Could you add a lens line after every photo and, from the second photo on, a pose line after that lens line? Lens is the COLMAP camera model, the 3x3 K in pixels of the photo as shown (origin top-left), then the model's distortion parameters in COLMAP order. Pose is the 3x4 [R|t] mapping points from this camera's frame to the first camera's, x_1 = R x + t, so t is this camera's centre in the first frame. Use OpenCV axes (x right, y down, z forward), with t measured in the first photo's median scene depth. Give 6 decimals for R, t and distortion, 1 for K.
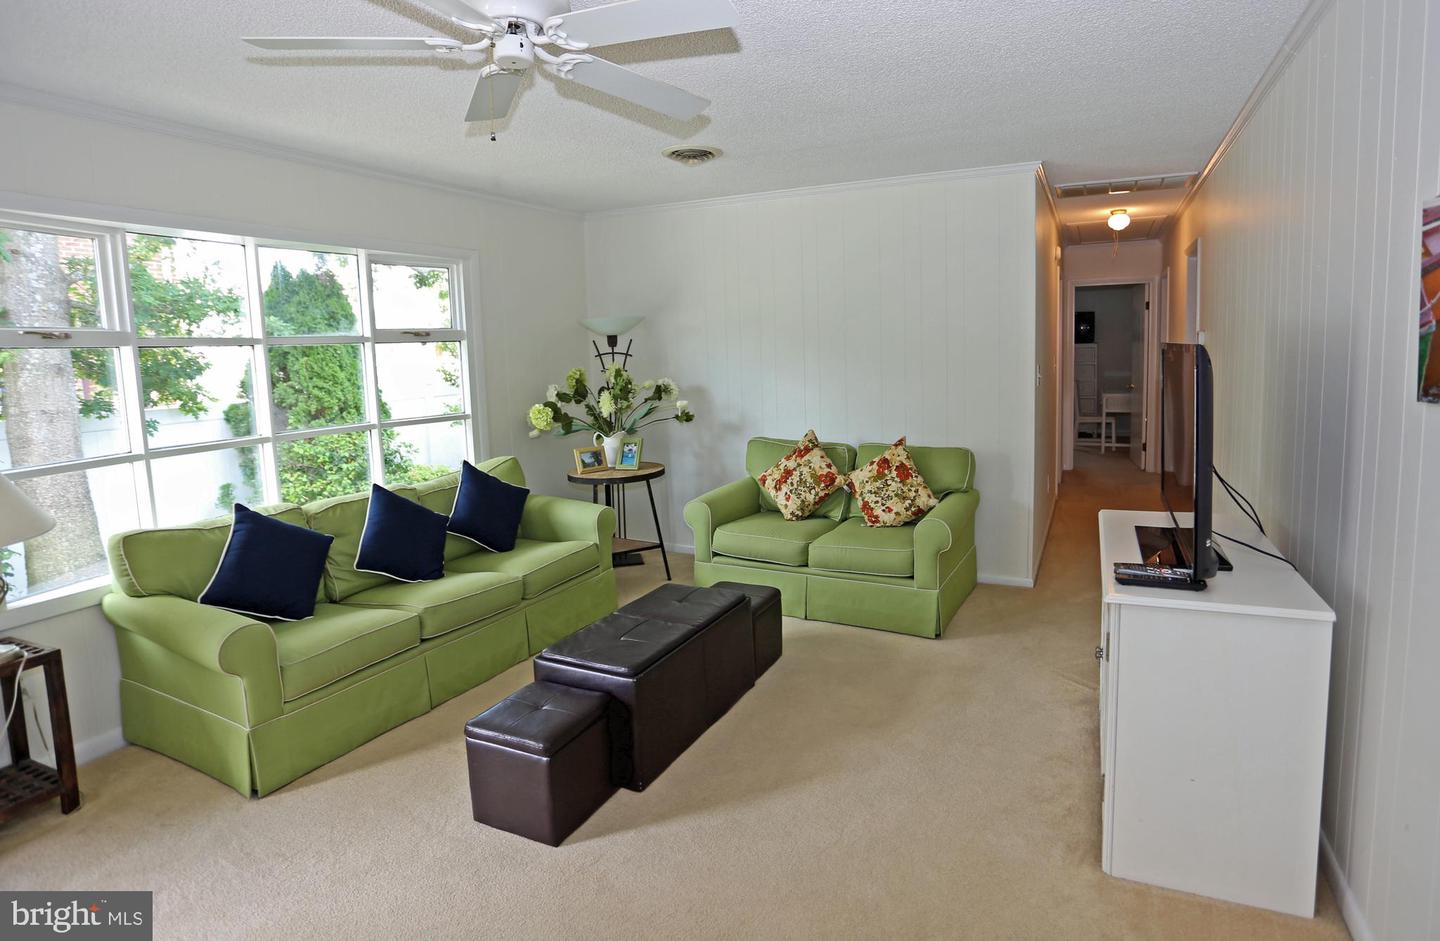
lens RADIAL K [[741.4, 0, 718.7], [0, 741.4, 438.9], [0, 0, 1]] dist [-0.031969, 0.015181]
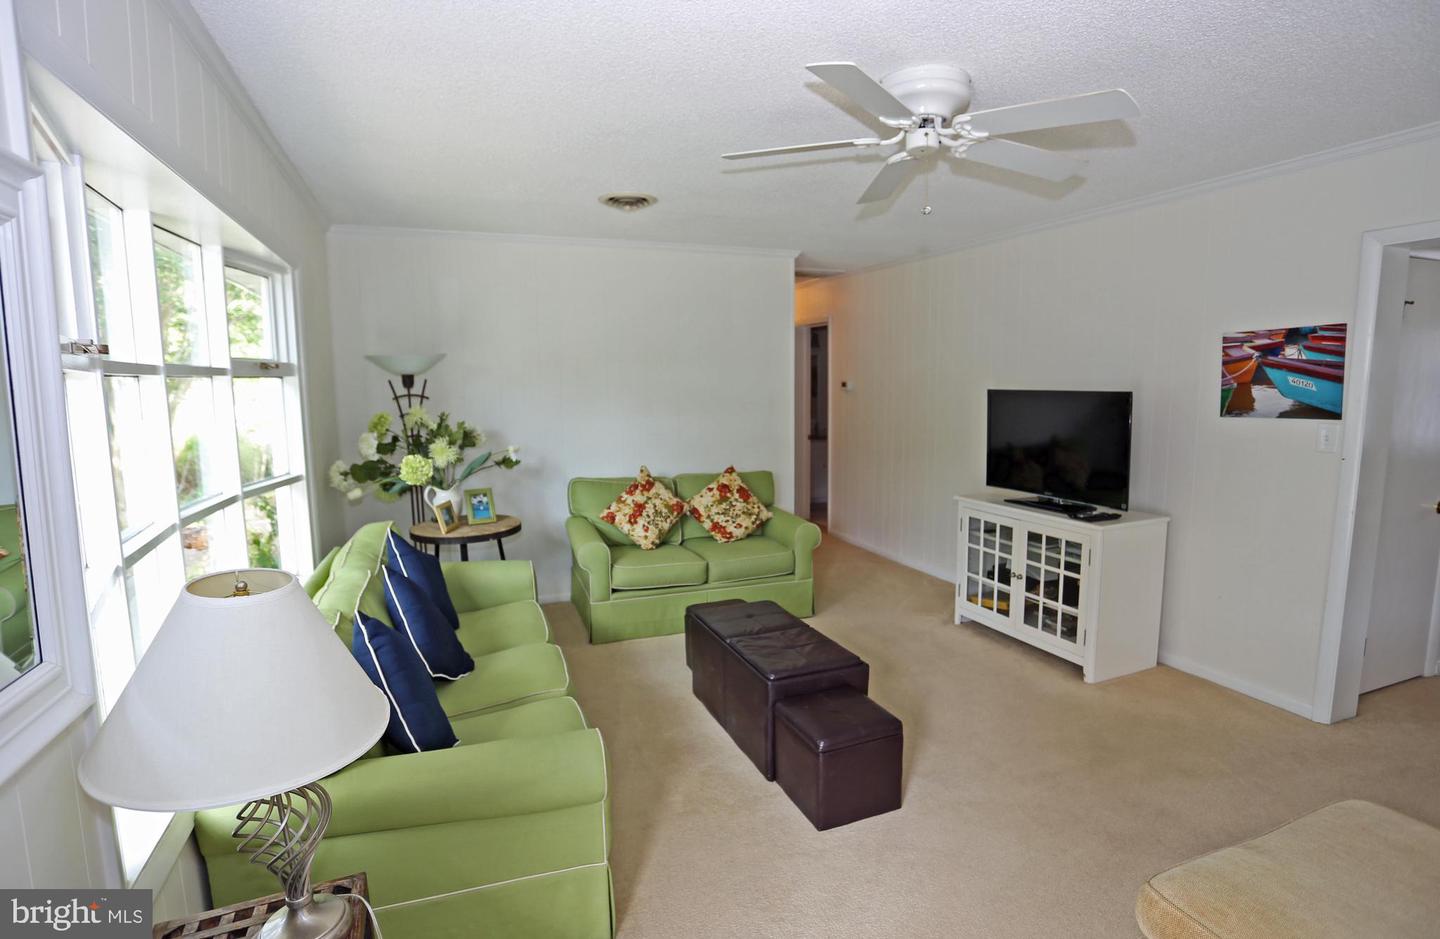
lens RADIAL K [[715.0, 0, 685.2], [0, 715.0, 480.3], [0, 0, 1]] dist [-0.039414, 0.002711]
pose [[0.693290, -0.073865, 0.716864, -0.658396], [0.078358, 0.996562, 0.026904, -0.016888], [-0.716386, 0.037519, 0.696694, 0.239321]]
